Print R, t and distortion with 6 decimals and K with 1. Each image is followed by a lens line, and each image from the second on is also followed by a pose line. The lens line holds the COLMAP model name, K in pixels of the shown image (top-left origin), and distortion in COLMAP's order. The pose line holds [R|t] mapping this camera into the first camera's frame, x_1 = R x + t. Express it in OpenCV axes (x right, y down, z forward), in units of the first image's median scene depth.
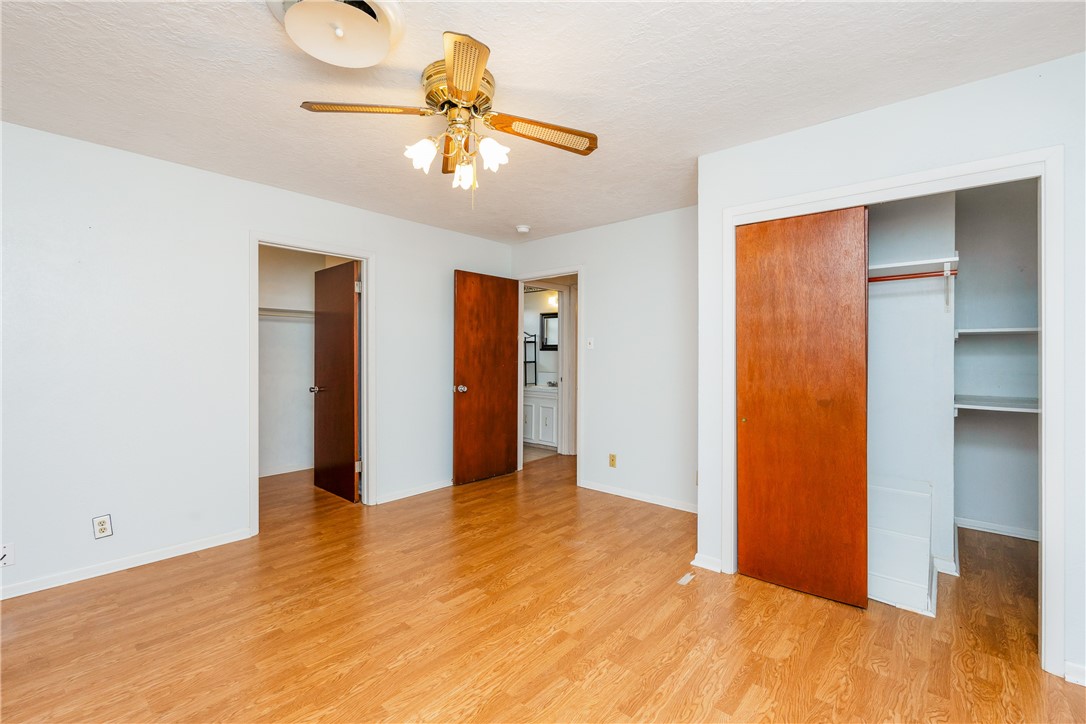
lens RADIAL K [[462.3, 0, 542.0], [0, 462.3, 363.1], [0, 0, 1]] dist [0.004485, 0.000017]
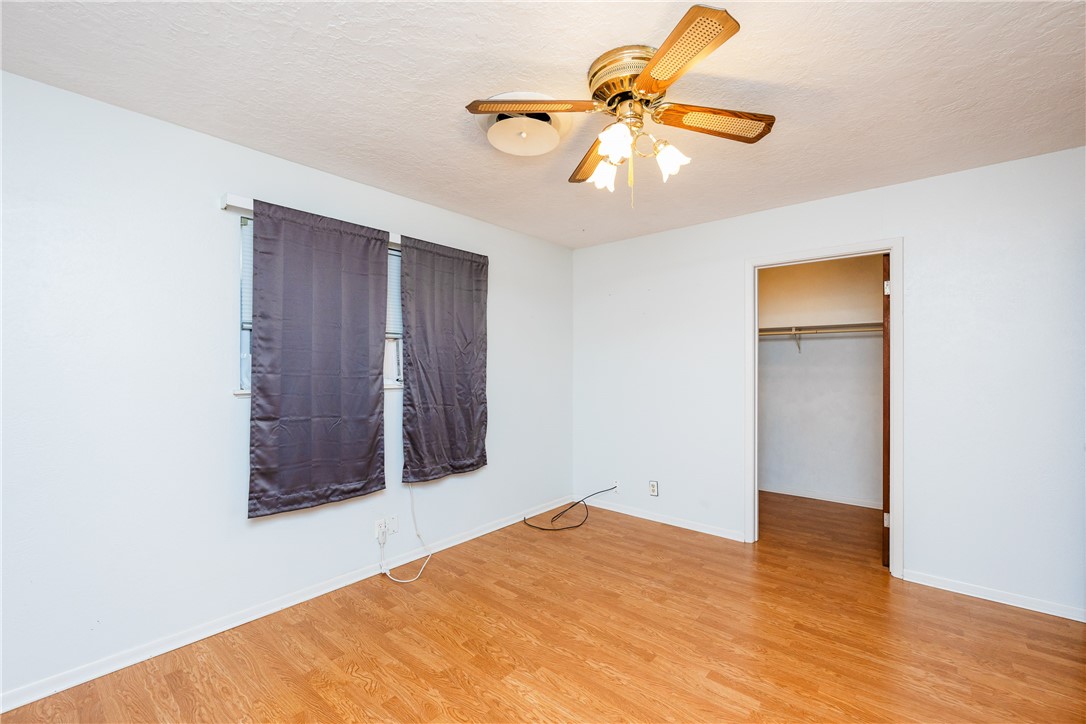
lens RADIAL K [[462.3, 0, 542.4], [0, 462.3, 360.2], [0, 0, 1]] dist [0.004485, 0.000017]
pose [[0.013971, -0.028960, -0.999483, 0.552380], [-0.019052, 0.999391, -0.029224, -0.009382], [0.999721, 0.019451, 0.013411, 0.619217]]
